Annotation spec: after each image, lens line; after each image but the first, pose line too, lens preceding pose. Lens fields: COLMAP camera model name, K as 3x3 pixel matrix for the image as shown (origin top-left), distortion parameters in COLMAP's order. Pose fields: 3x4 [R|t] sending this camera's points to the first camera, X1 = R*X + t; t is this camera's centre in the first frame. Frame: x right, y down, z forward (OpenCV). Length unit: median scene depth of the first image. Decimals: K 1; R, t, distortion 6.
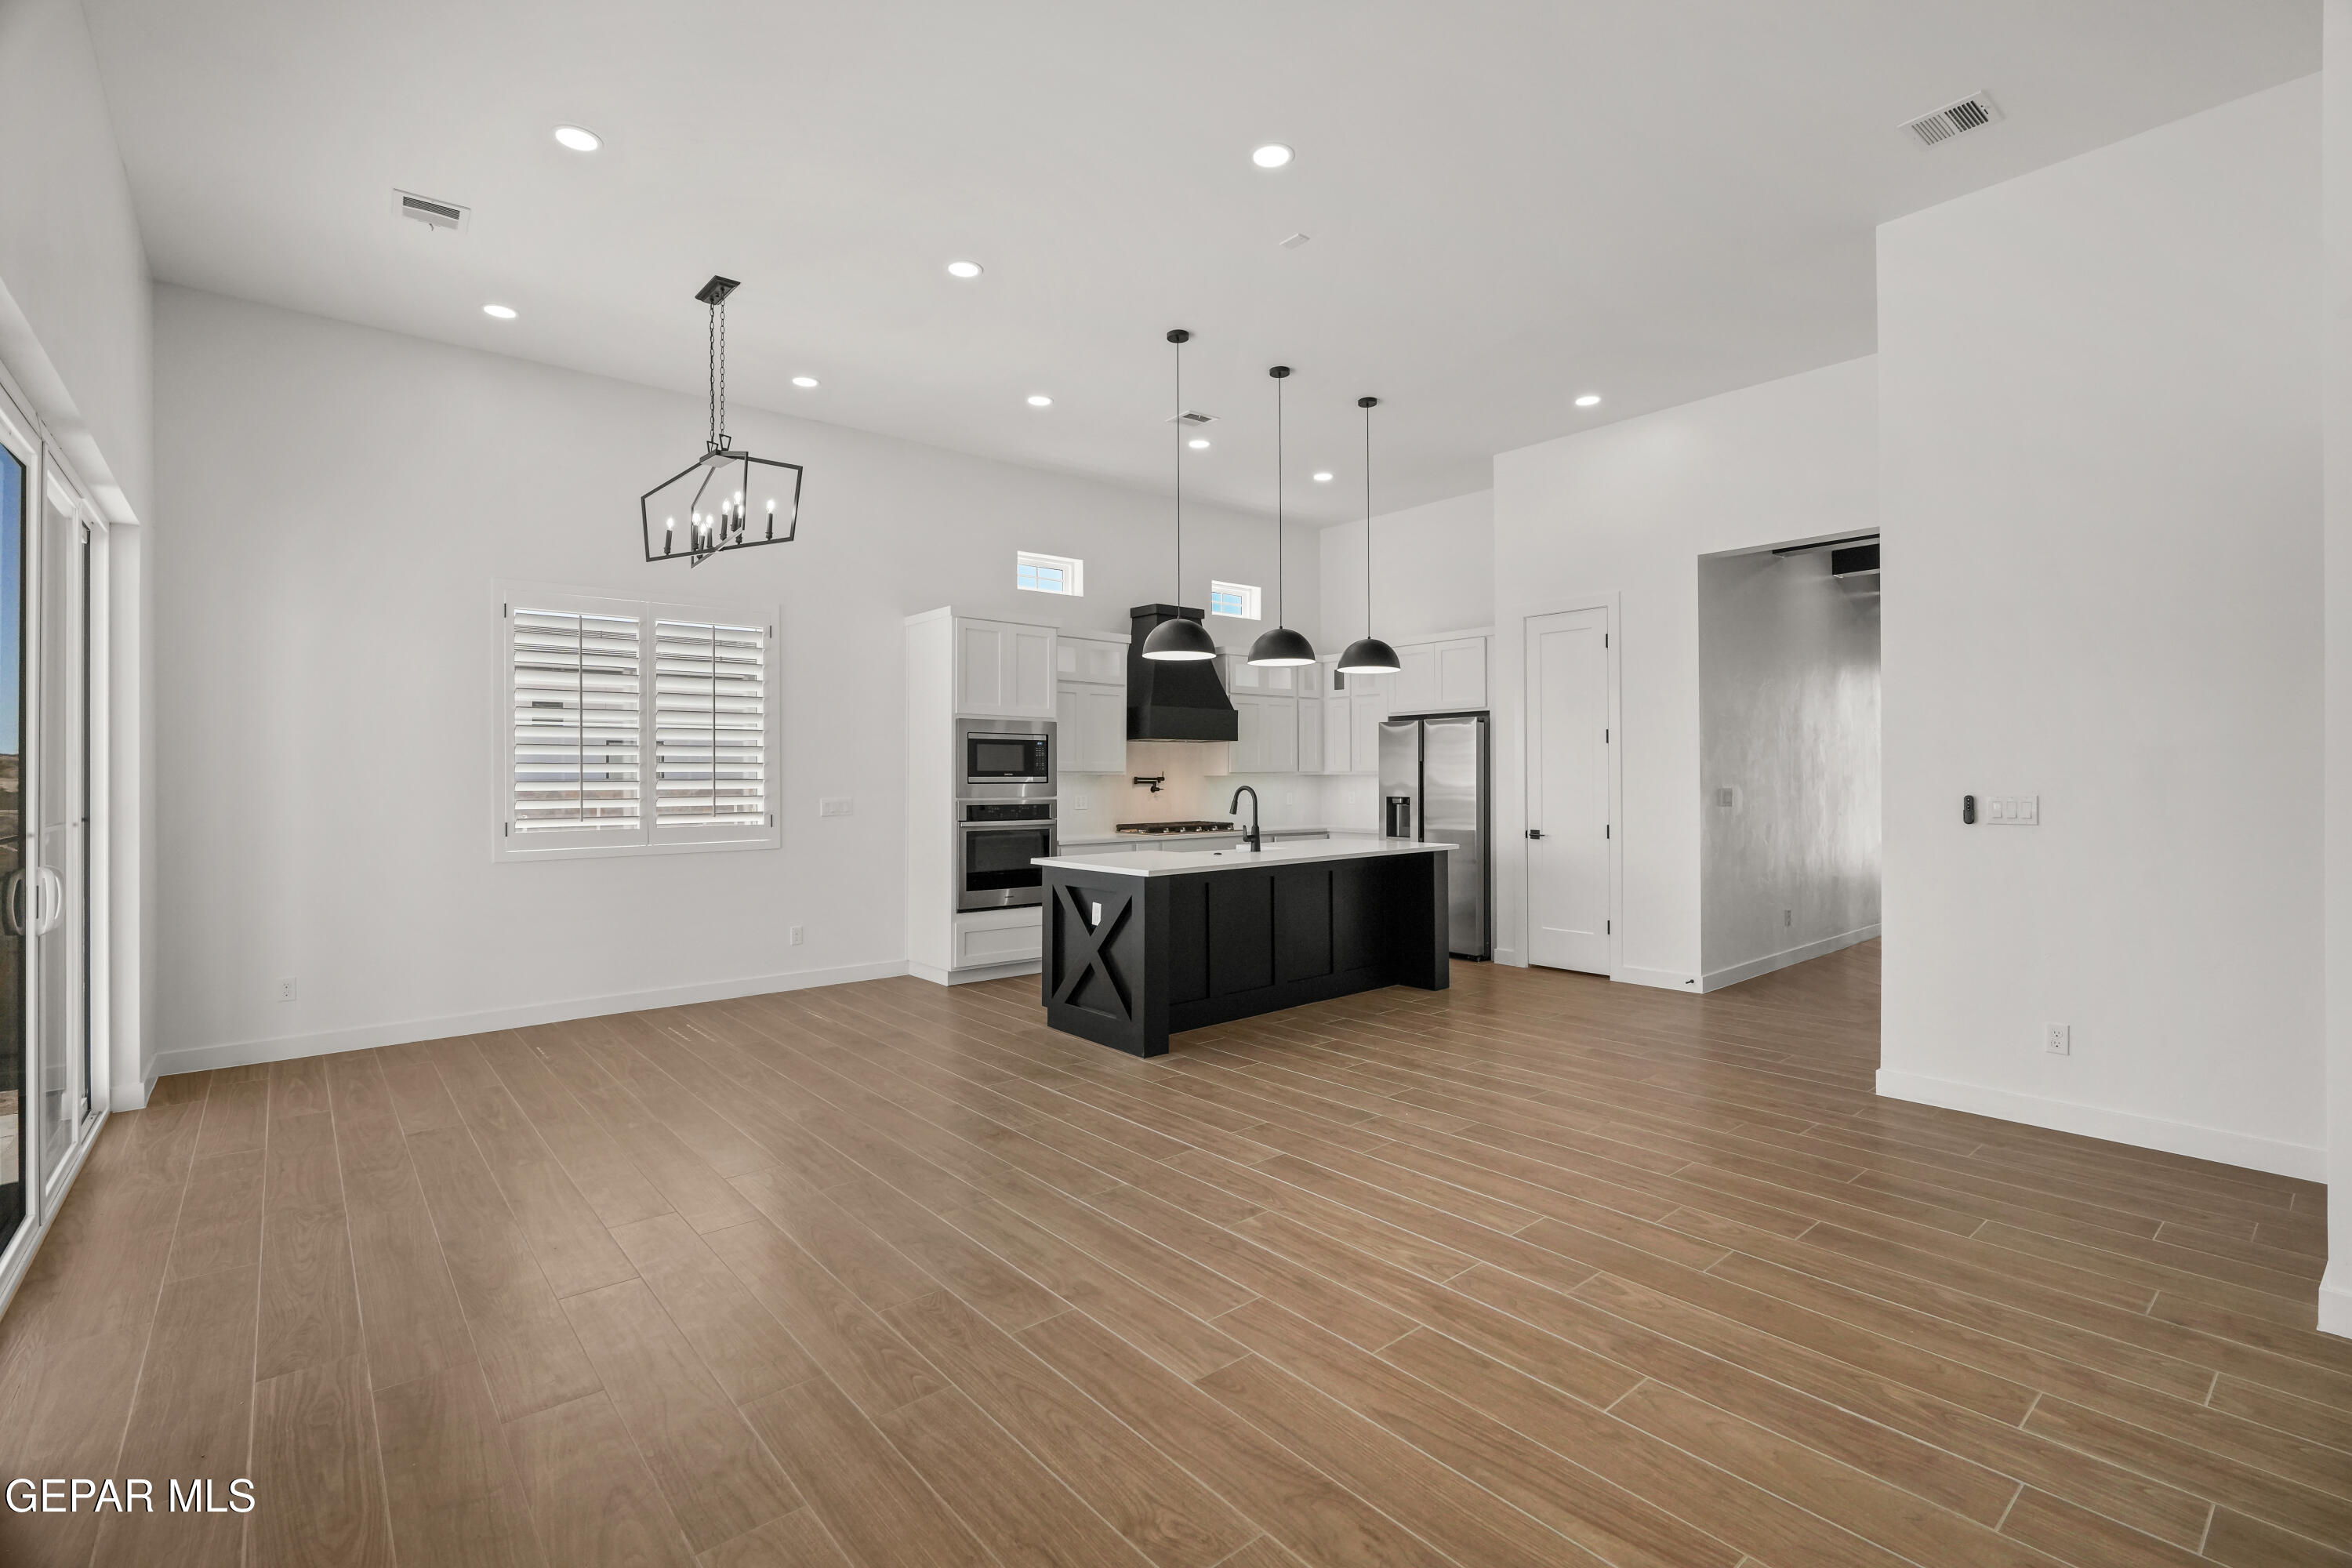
lens RADIAL K [[1059.5, 0, 1183.1], [0, 1059.5, 773.4], [0, 0, 1]] dist [-0.010272, 0.005309]
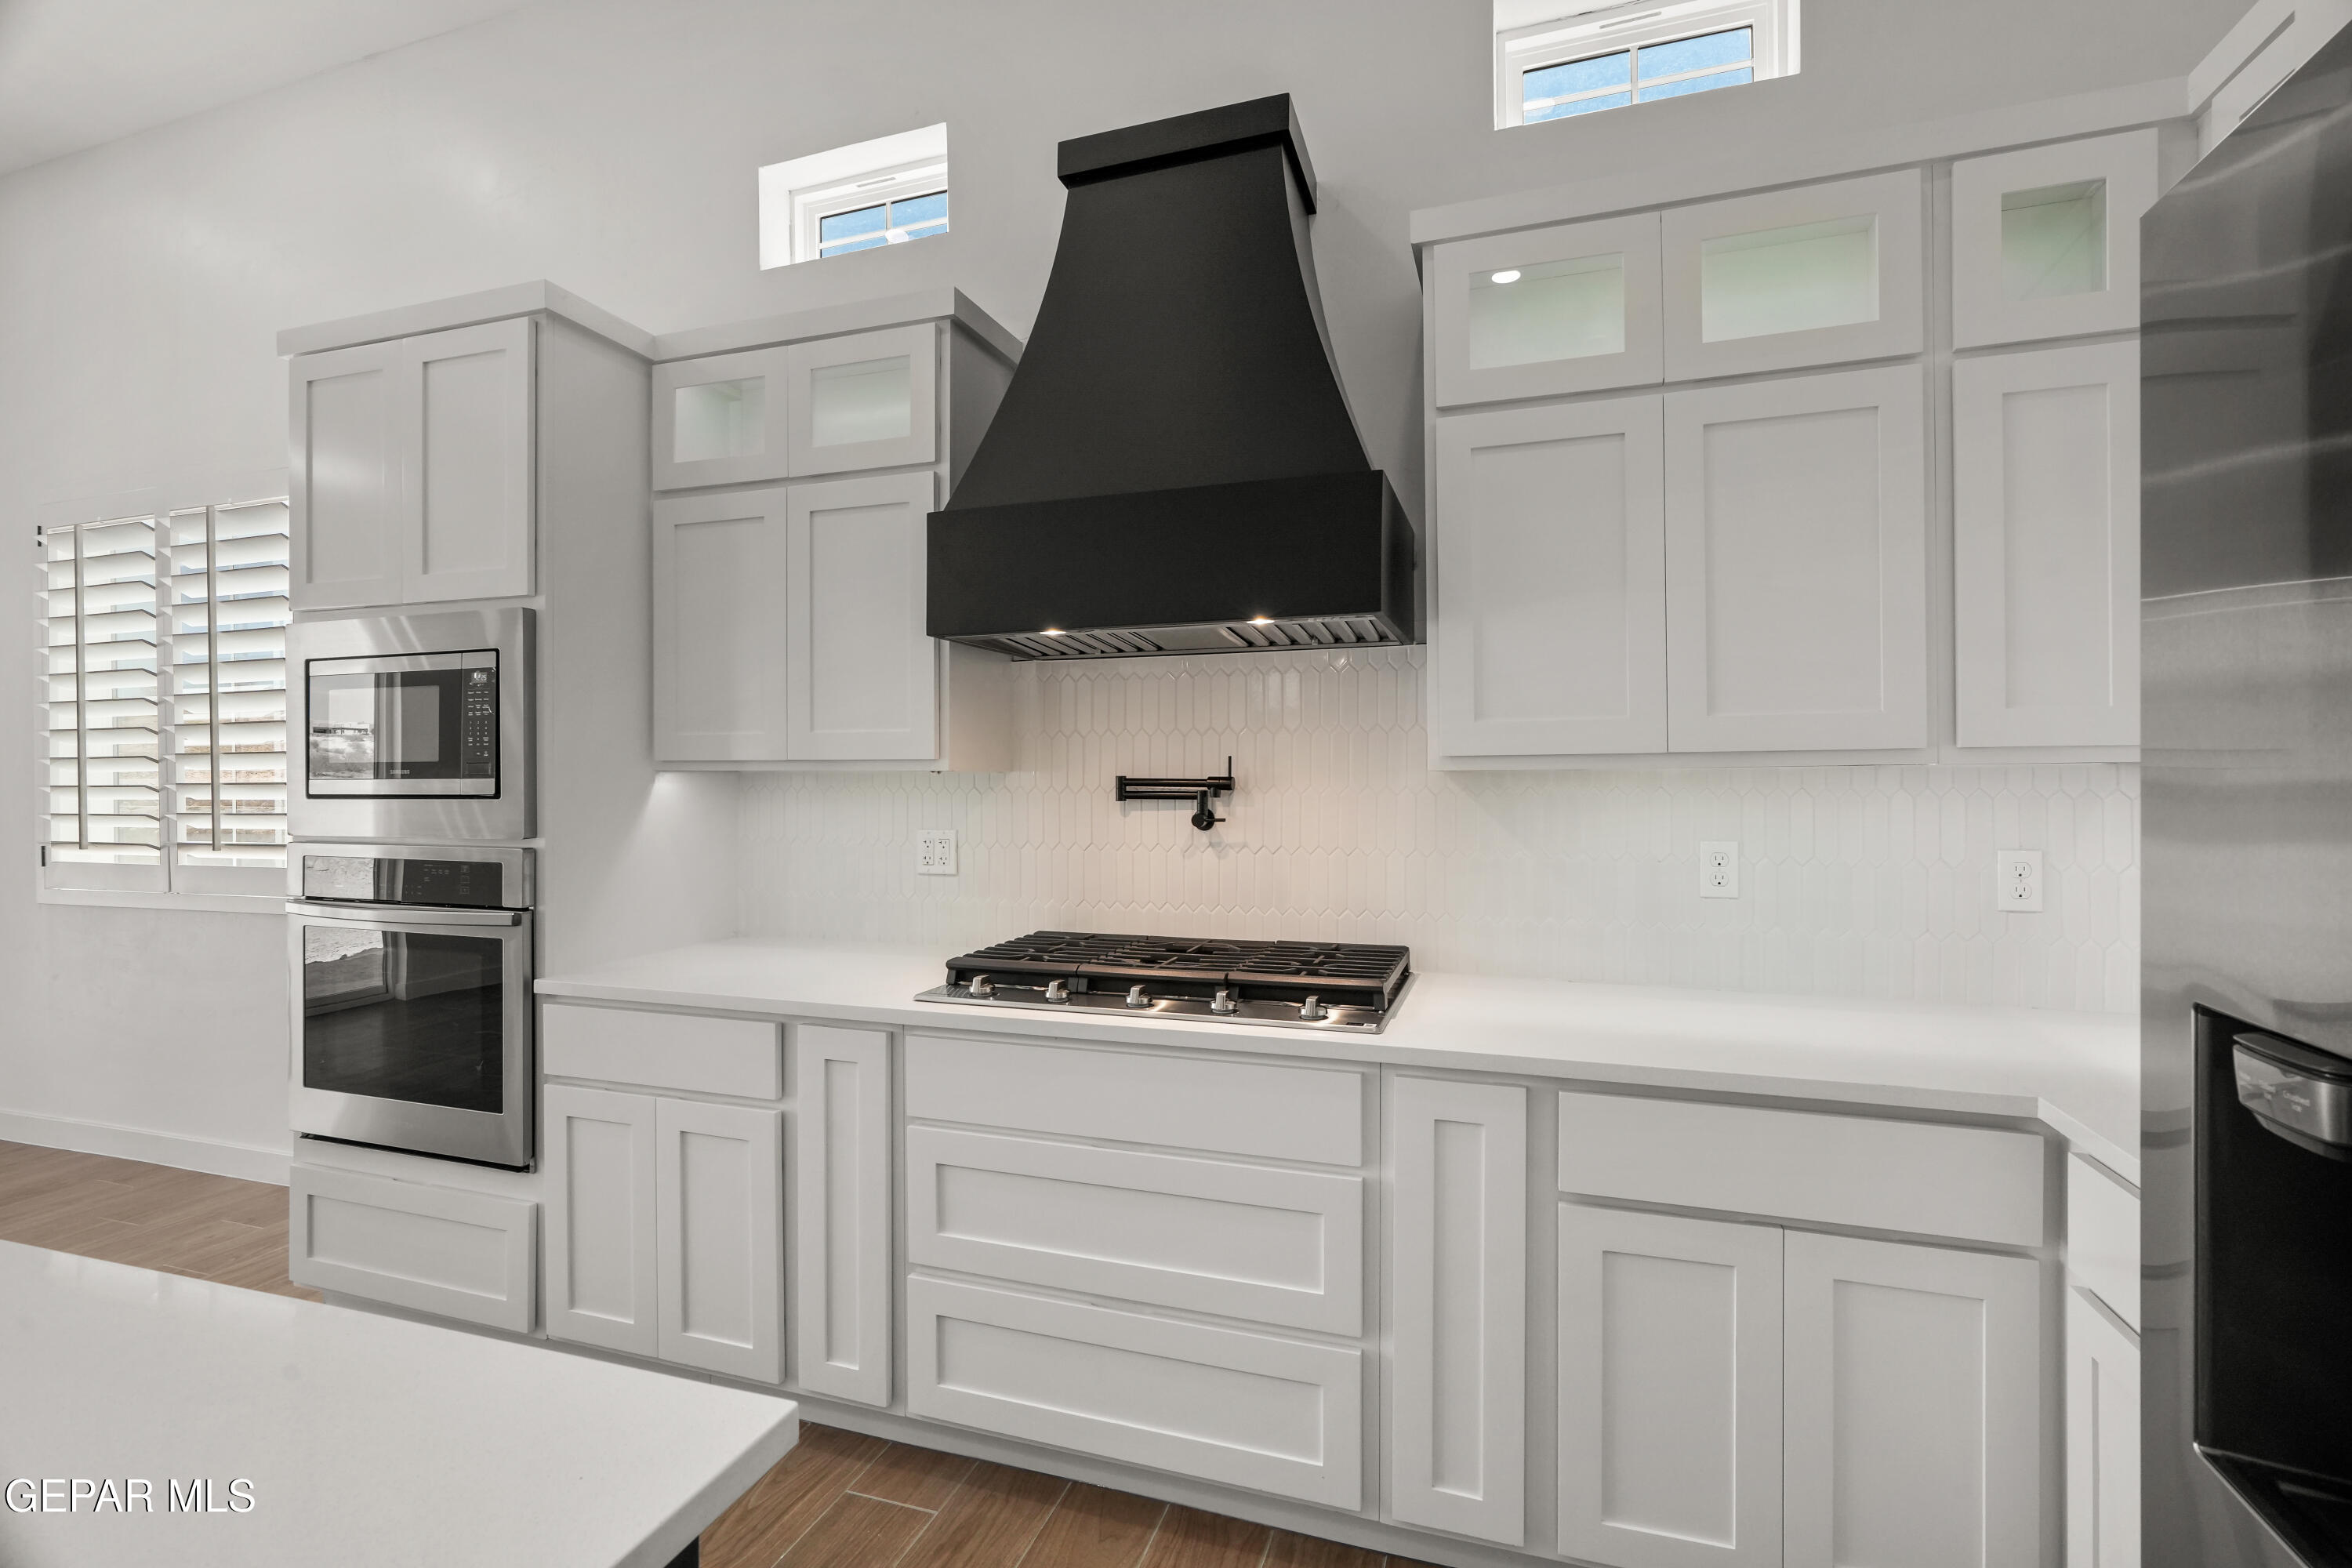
lens RADIAL K [[1059.5, 0, 1169.0], [0, 1059.5, 781.6], [0, 0, 1]] dist [-0.010272, 0.005309]
pose [[0.513732, 0.005515, -0.857933, 0.281542], [0.006866, 0.999921, 0.010539, 0.002290], [0.857923, -0.011305, 0.513654, 1.106427]]
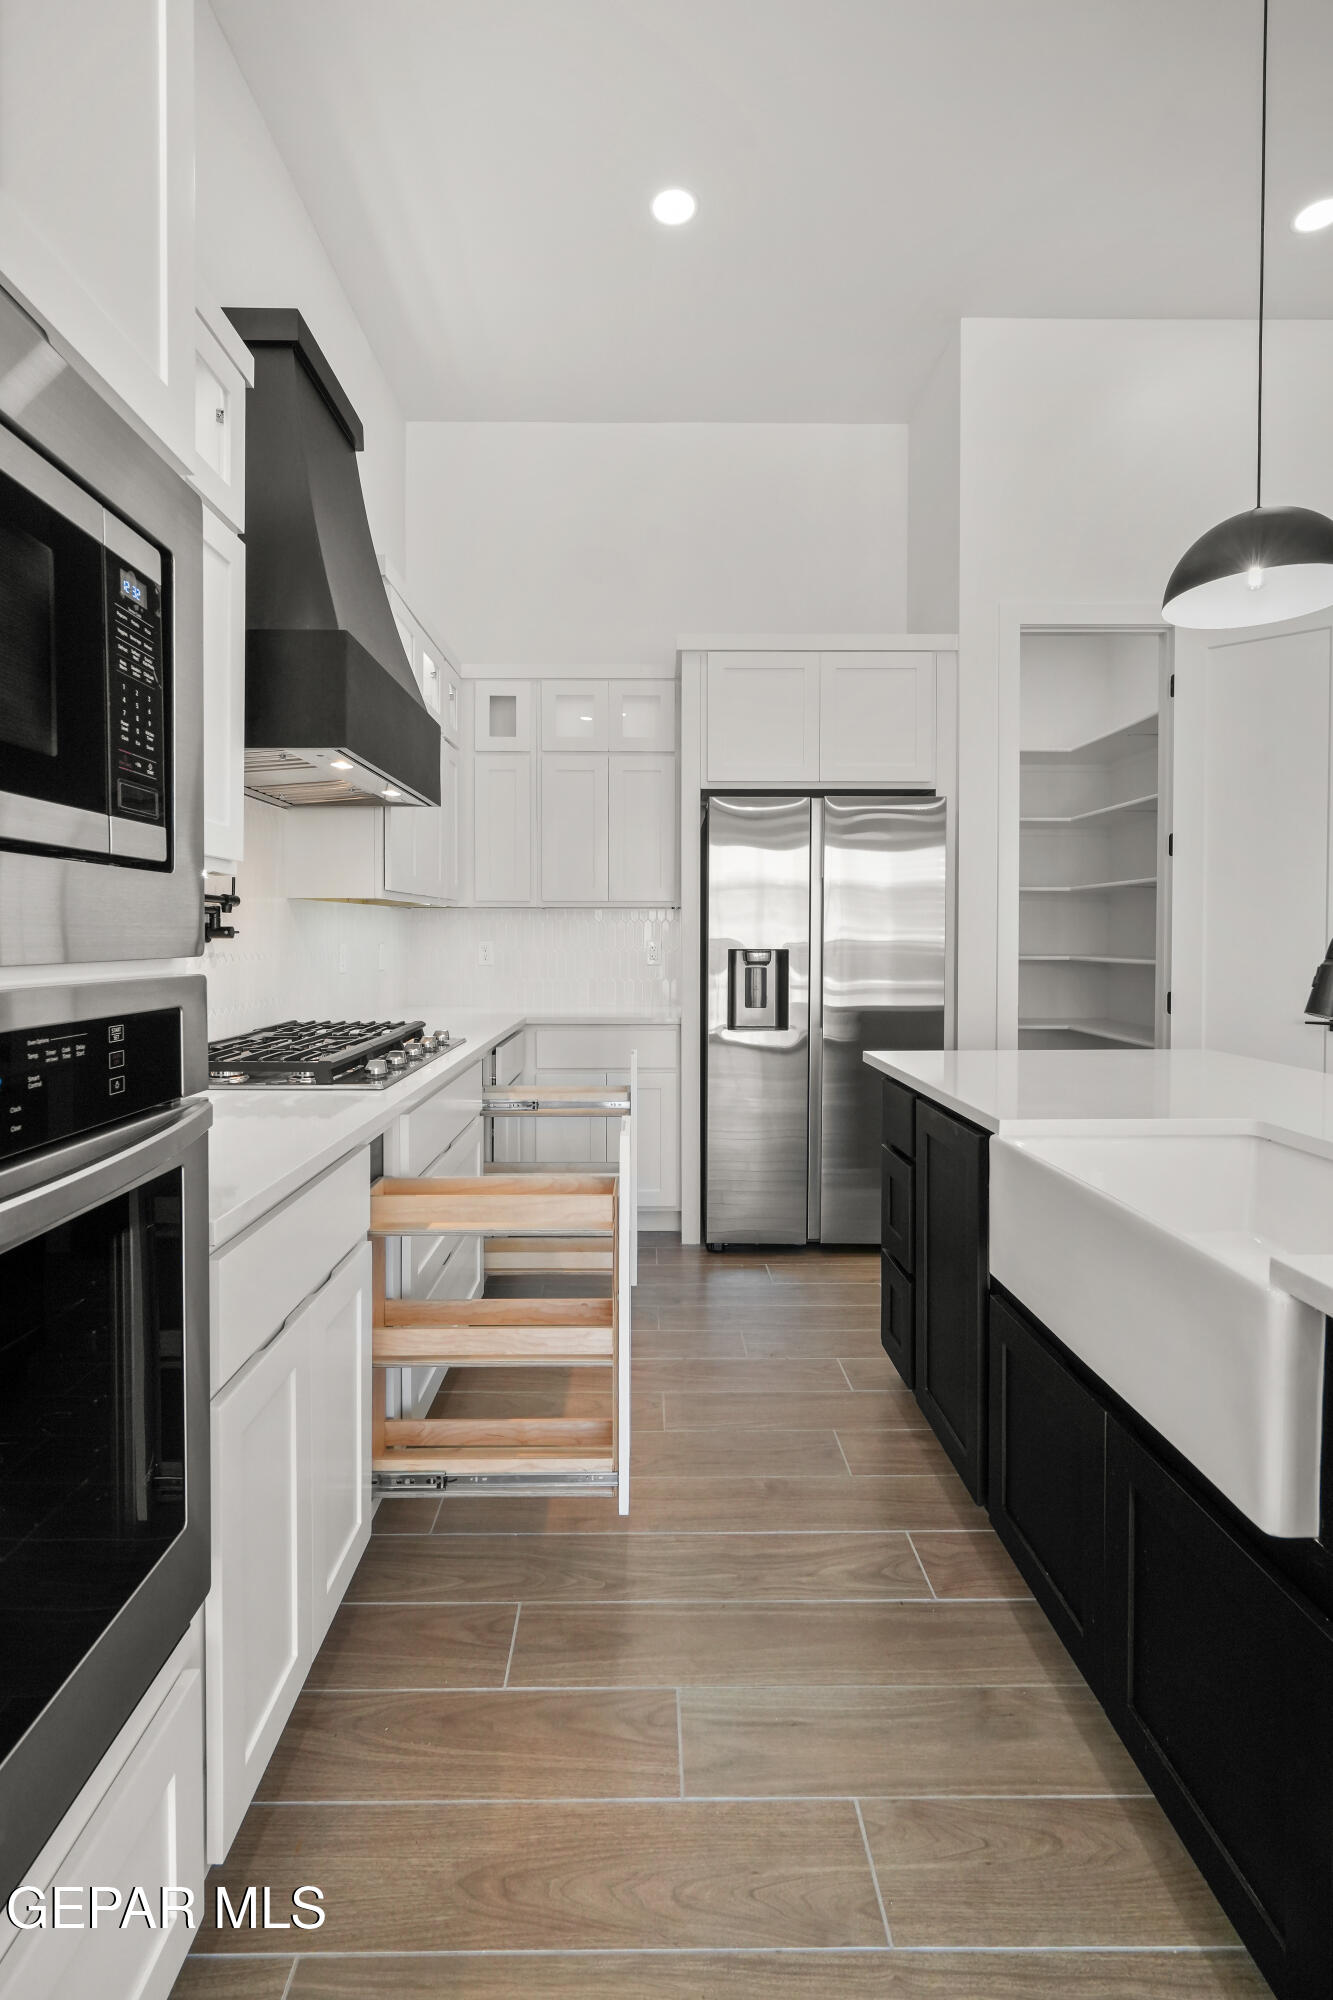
lens RADIAL K [[901.0, 0, 646.5], [0, 901.0, 949.1], [0, 0, 1]] dist [-0.010272, 0.005309]
pose [[0.649638, -0.007103, 0.760211, -0.199396], [-0.006859, 0.999861, 0.015203, 0.020009], [-0.760213, -0.015091, 0.649498, 0.945403]]
